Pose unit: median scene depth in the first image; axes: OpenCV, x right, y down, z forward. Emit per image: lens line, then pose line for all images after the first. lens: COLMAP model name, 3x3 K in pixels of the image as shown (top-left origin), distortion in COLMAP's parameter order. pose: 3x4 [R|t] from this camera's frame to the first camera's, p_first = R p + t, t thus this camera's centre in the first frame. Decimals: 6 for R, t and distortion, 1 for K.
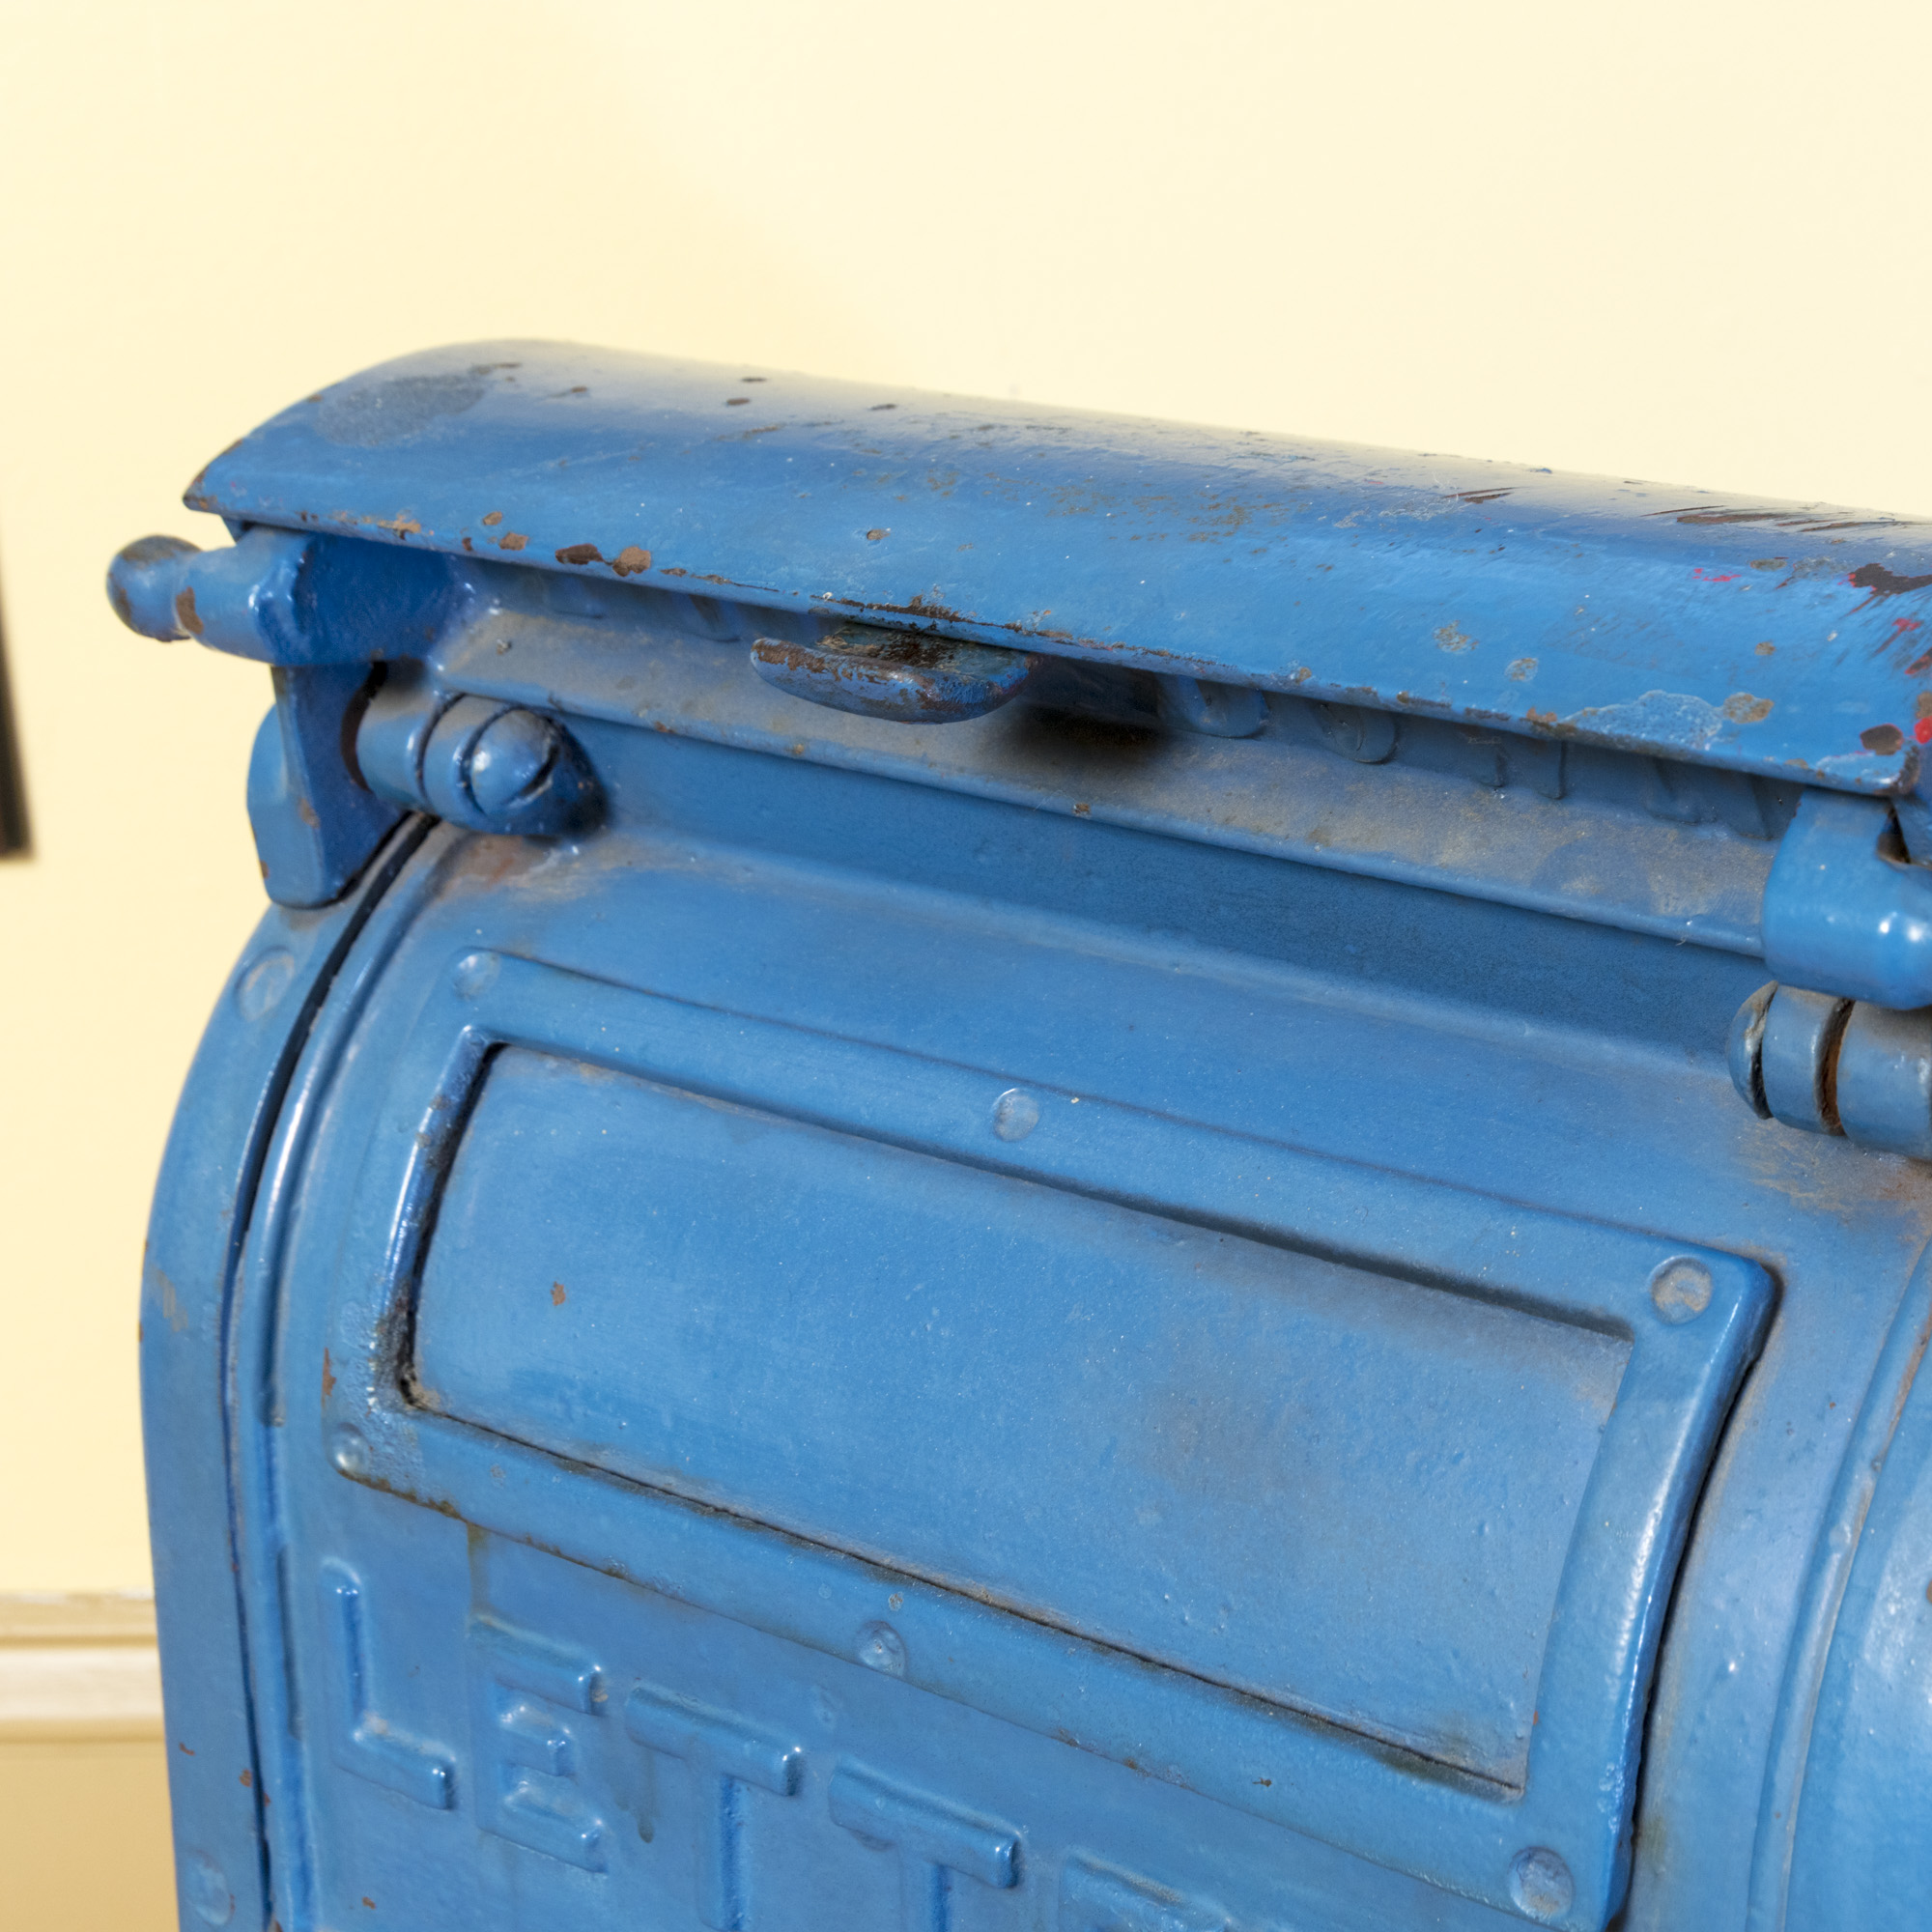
lens RADIAL K [[4113.3, 0, 1344.7], [0, 4113.3, 878.4], [0, 0, 1]] dist [0.016162, -0.035902]
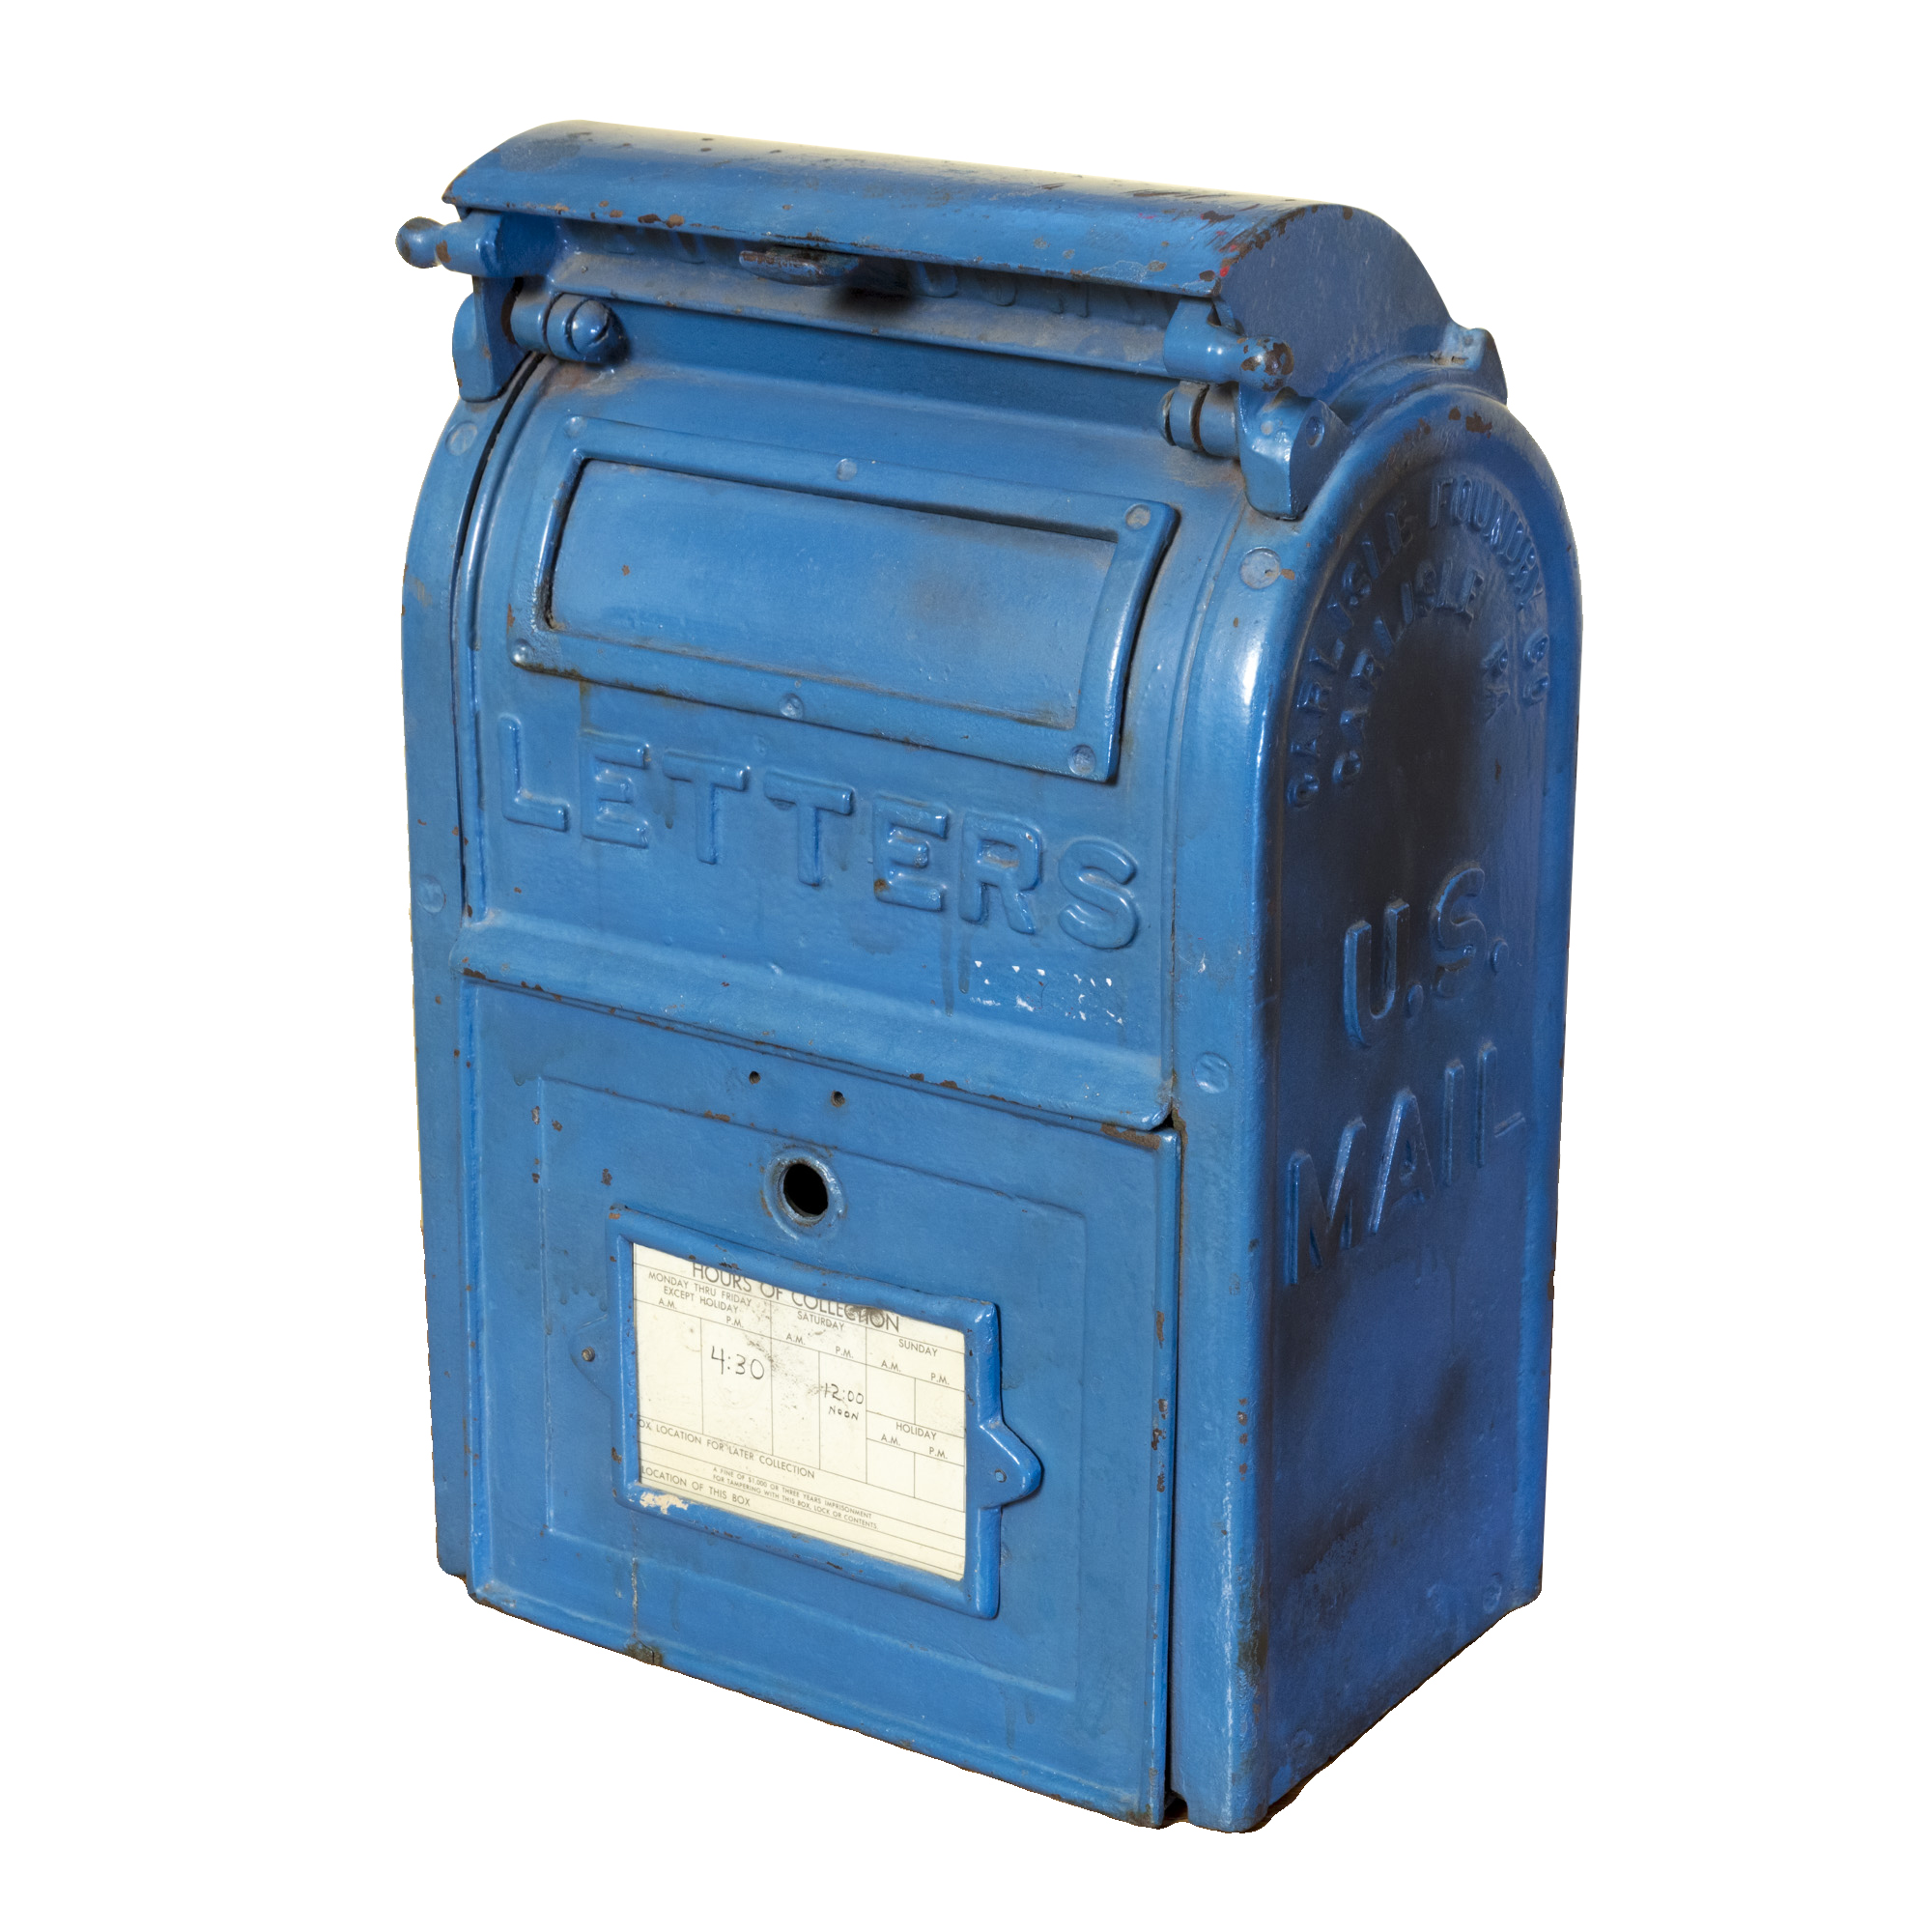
lens RADIAL K [[4821.8, 0, 1006.2], [0, 4821.8, 1058.0], [0, 0, 1]] dist [-0.016177, 0.205419]
pose [[0.999650, -0.013524, 0.022735, -0.054702], [0.011916, 0.997514, 0.069456, 0.187417], [-0.023618, -0.069160, 0.997326, -1.572737]]
